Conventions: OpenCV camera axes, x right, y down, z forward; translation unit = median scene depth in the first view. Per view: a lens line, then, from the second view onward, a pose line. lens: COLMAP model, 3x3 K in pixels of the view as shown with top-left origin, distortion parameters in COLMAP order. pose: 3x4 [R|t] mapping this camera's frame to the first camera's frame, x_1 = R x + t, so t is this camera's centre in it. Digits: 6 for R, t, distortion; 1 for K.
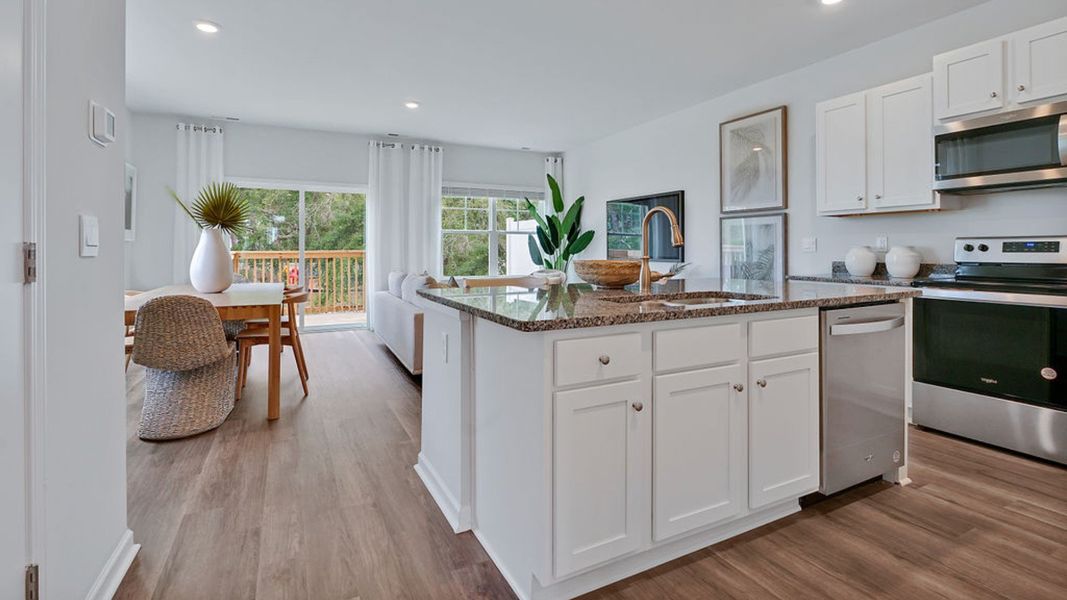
lens RADIAL K [[488.5, 0, 534.2], [0, 488.5, 306.4], [0, 0, 1]] dist [-0.018135, -0.000904]
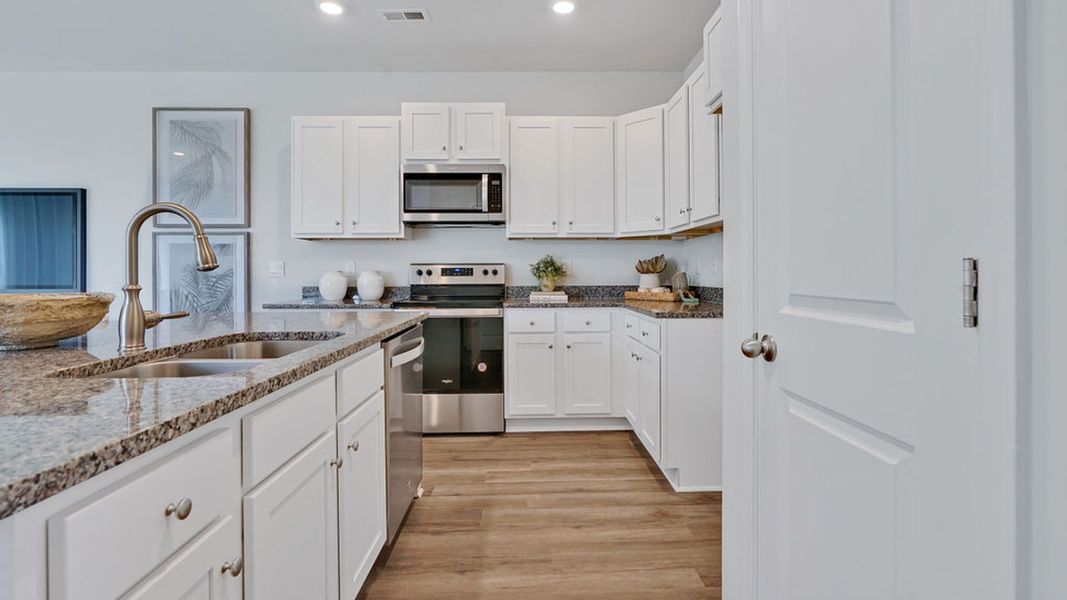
lens RADIAL K [[488.5, 0, 535.8], [0, 488.5, 289.5], [0, 0, 1]] dist [-0.018135, -0.000904]
pose [[0.426957, -0.027122, 0.903865, -0.070935], [0.102603, 0.994548, -0.018624, -0.032539], [-0.898432, 0.100691, 0.427412, 0.267497]]
